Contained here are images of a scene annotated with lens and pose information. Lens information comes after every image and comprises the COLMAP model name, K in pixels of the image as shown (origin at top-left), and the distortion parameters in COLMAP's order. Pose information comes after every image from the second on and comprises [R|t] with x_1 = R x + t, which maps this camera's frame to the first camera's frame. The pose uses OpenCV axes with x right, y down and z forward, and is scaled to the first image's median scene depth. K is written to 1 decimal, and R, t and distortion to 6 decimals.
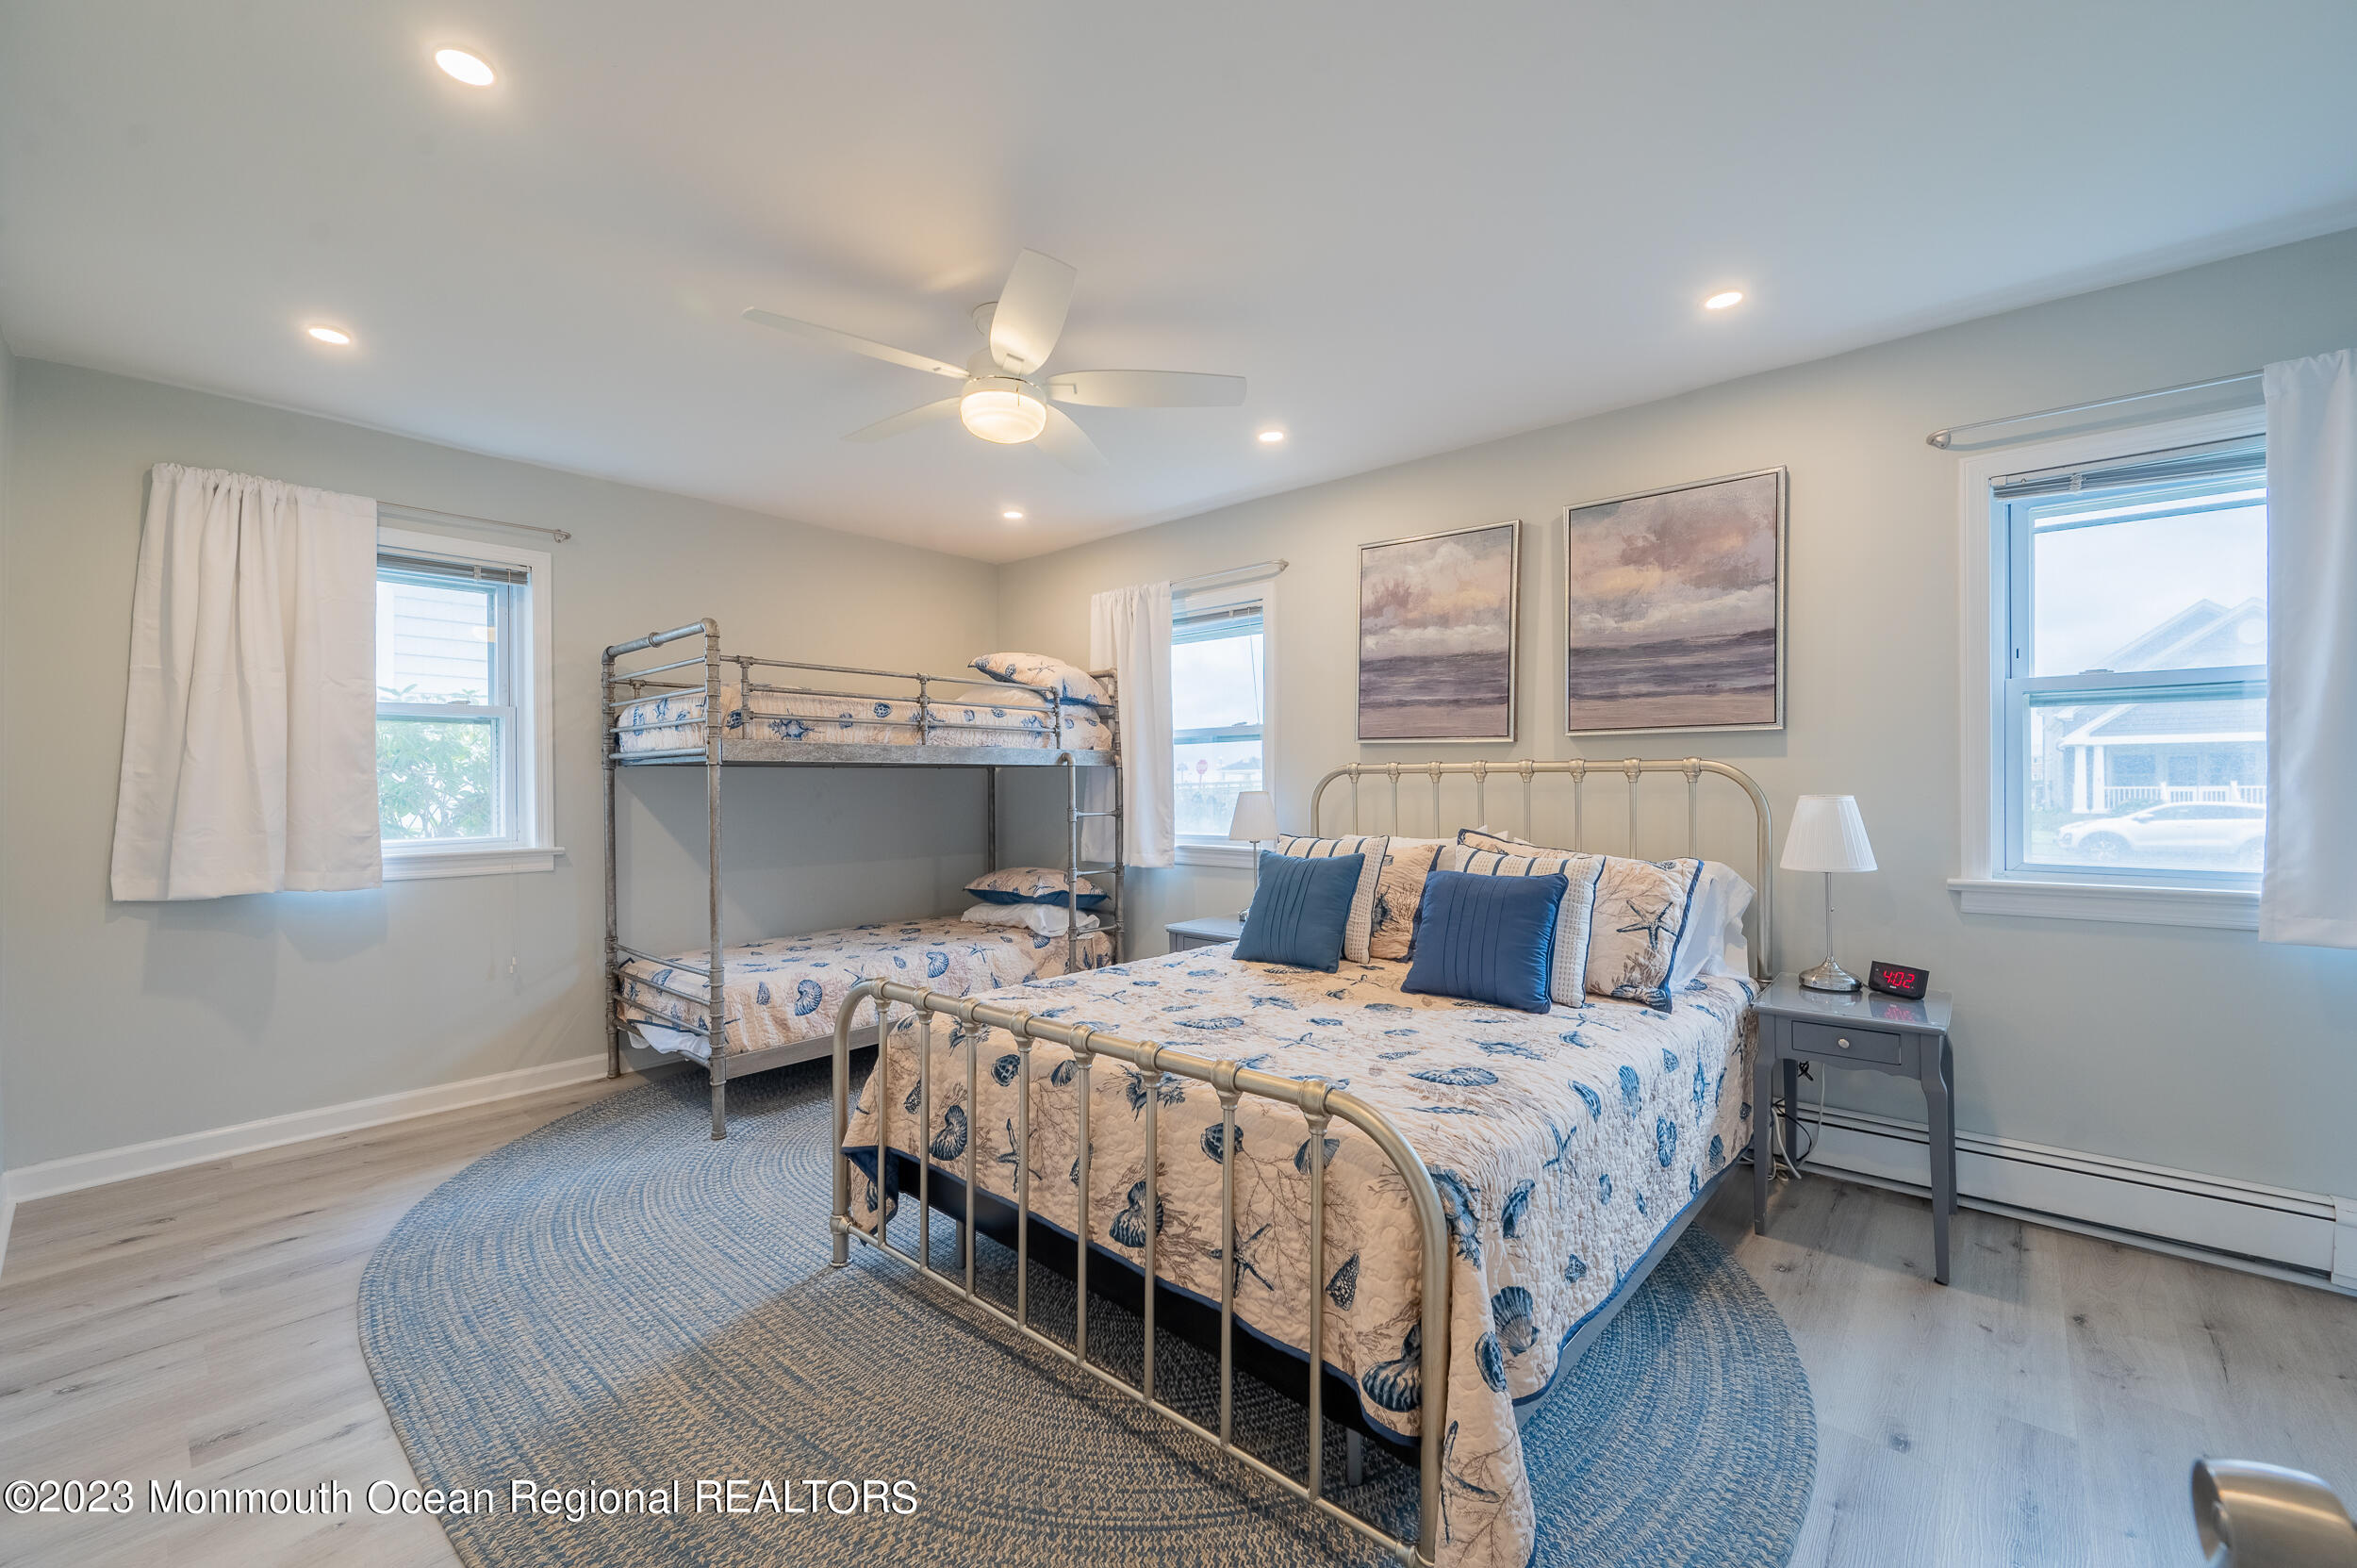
lens RADIAL K [[970.7, 0, 1165.7], [0, 970.7, 772.9], [0, 0, 1]] dist [0.000137, 0.000092]
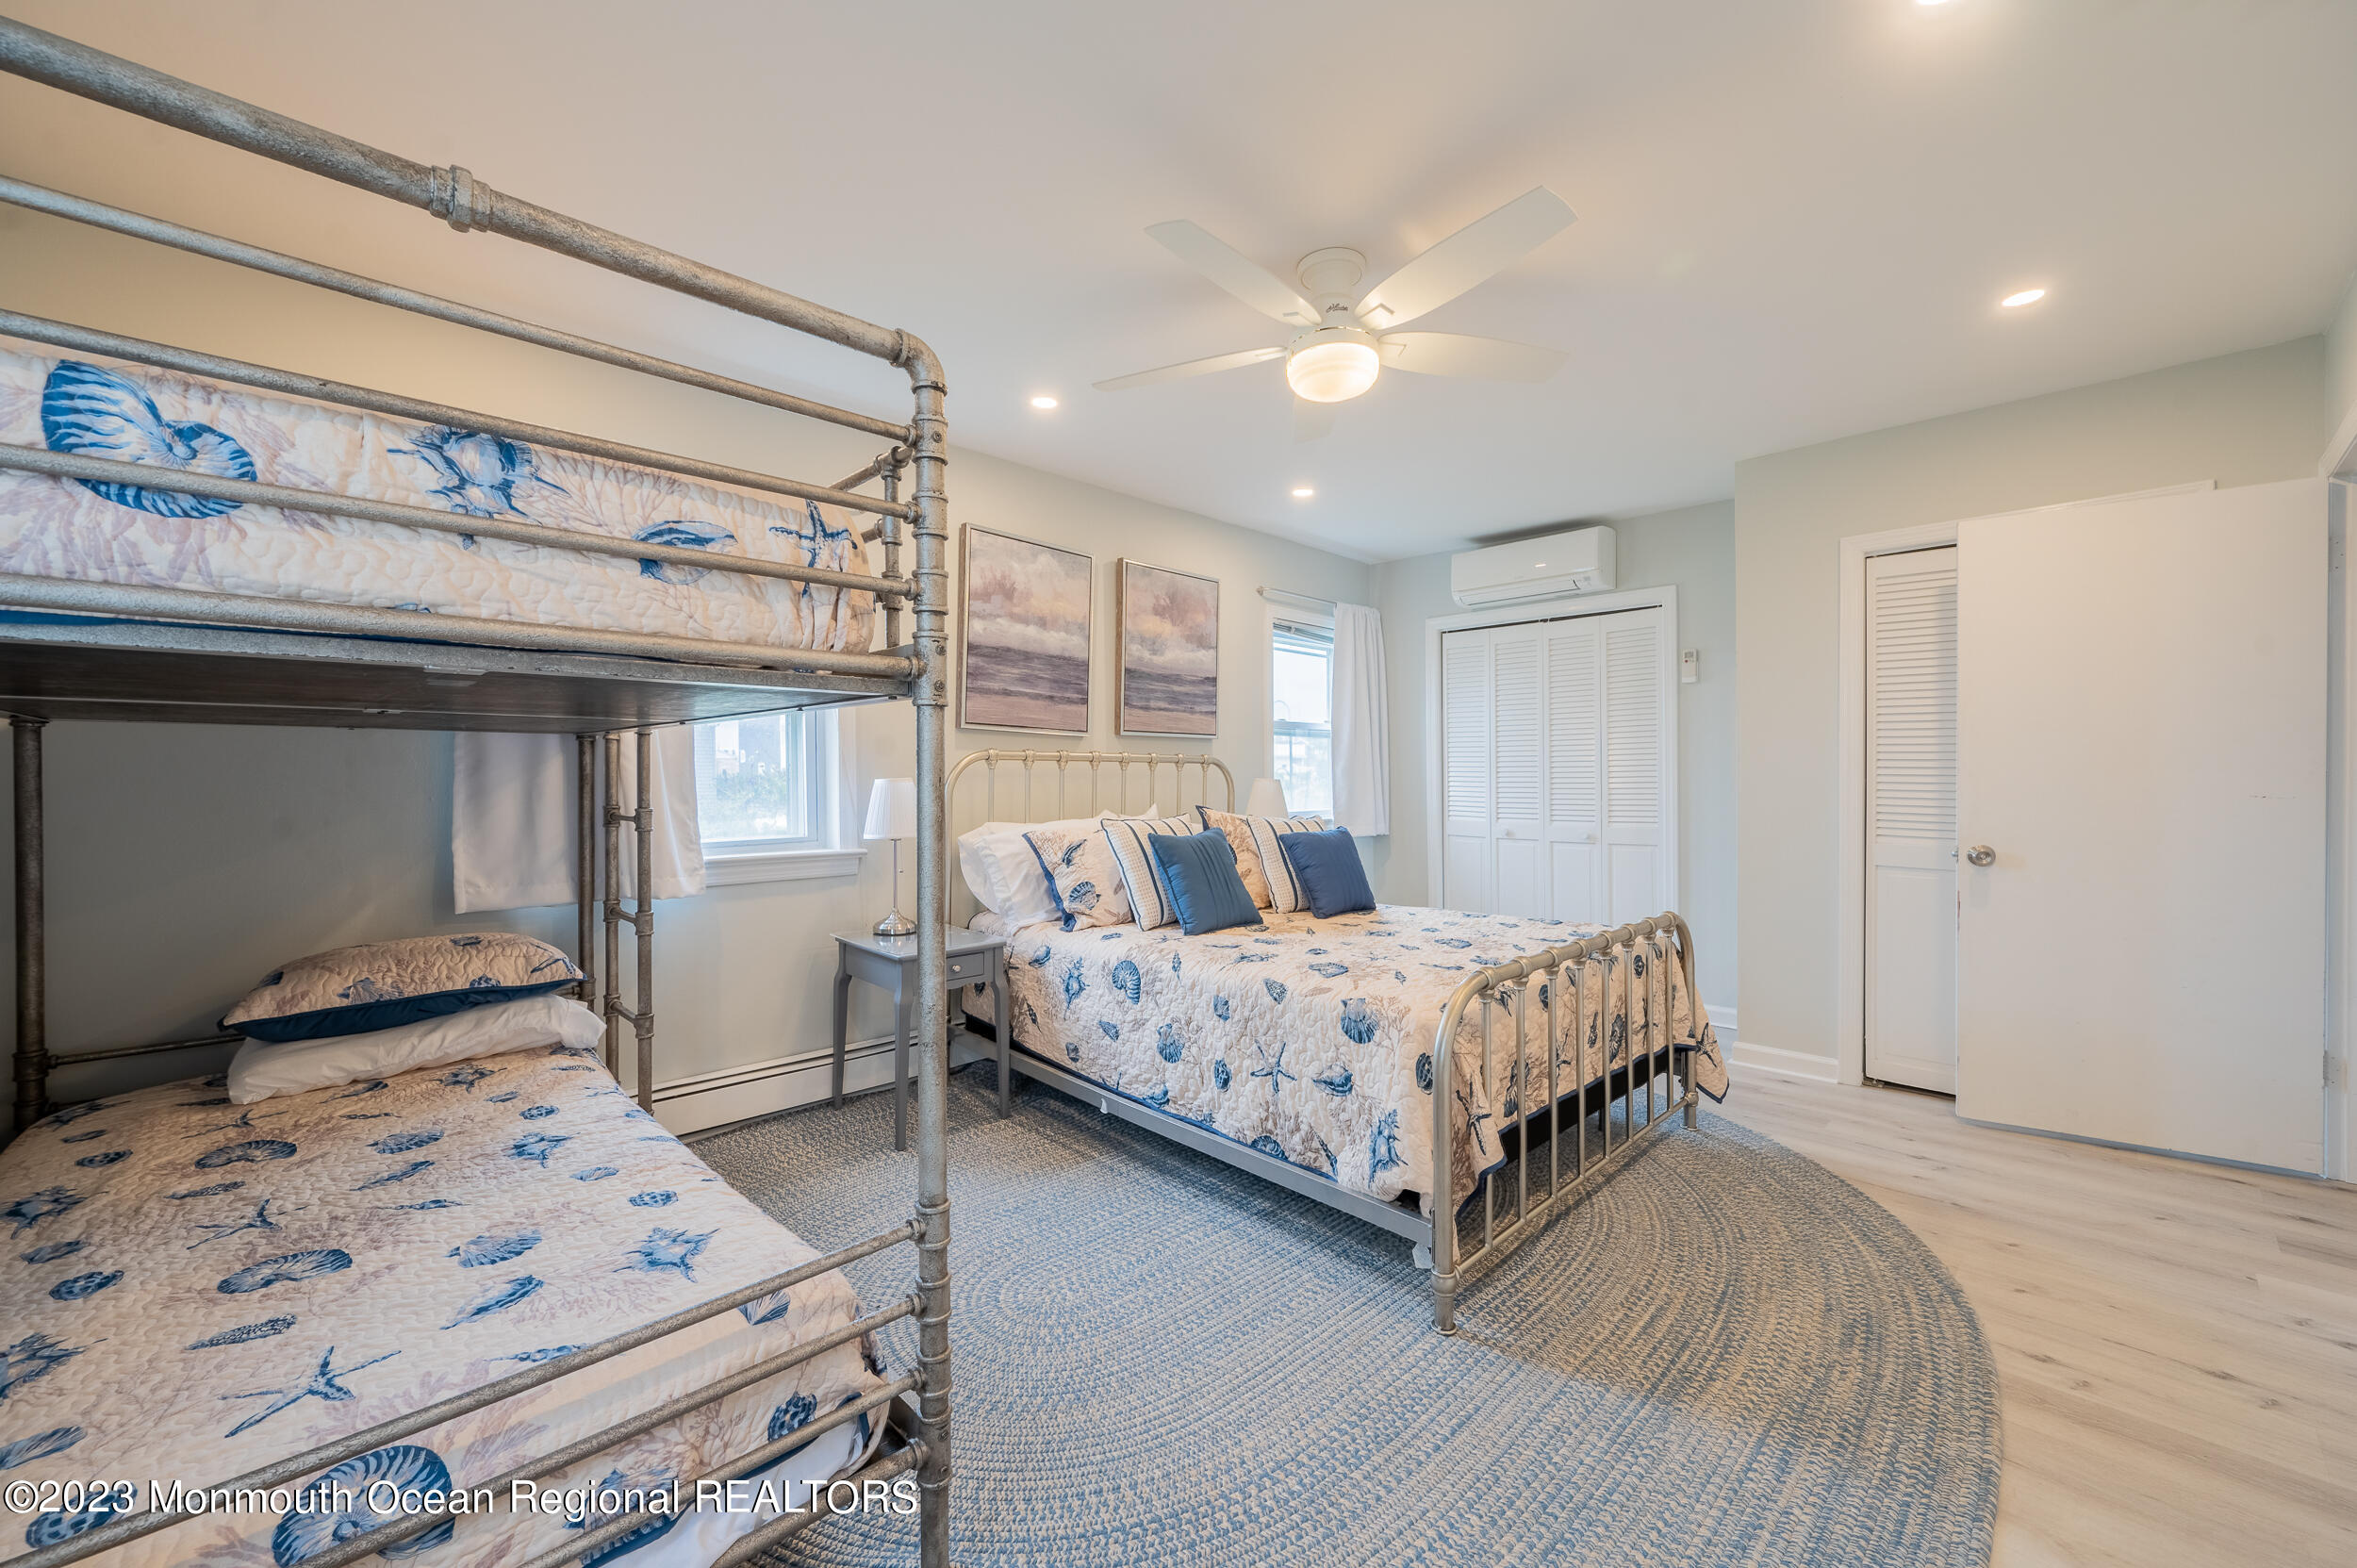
lens RADIAL K [[932.6, 0, 1178.5], [0, 932.6, 784.0], [0, 0, 1]] dist [0.000671, -0.000033]
pose [[0.049574, -0.008110, 0.998738, -0.777084], [-0.014840, 0.999851, 0.008855, 0.014965], [-0.998660, -0.015260, 0.049447, 0.802343]]
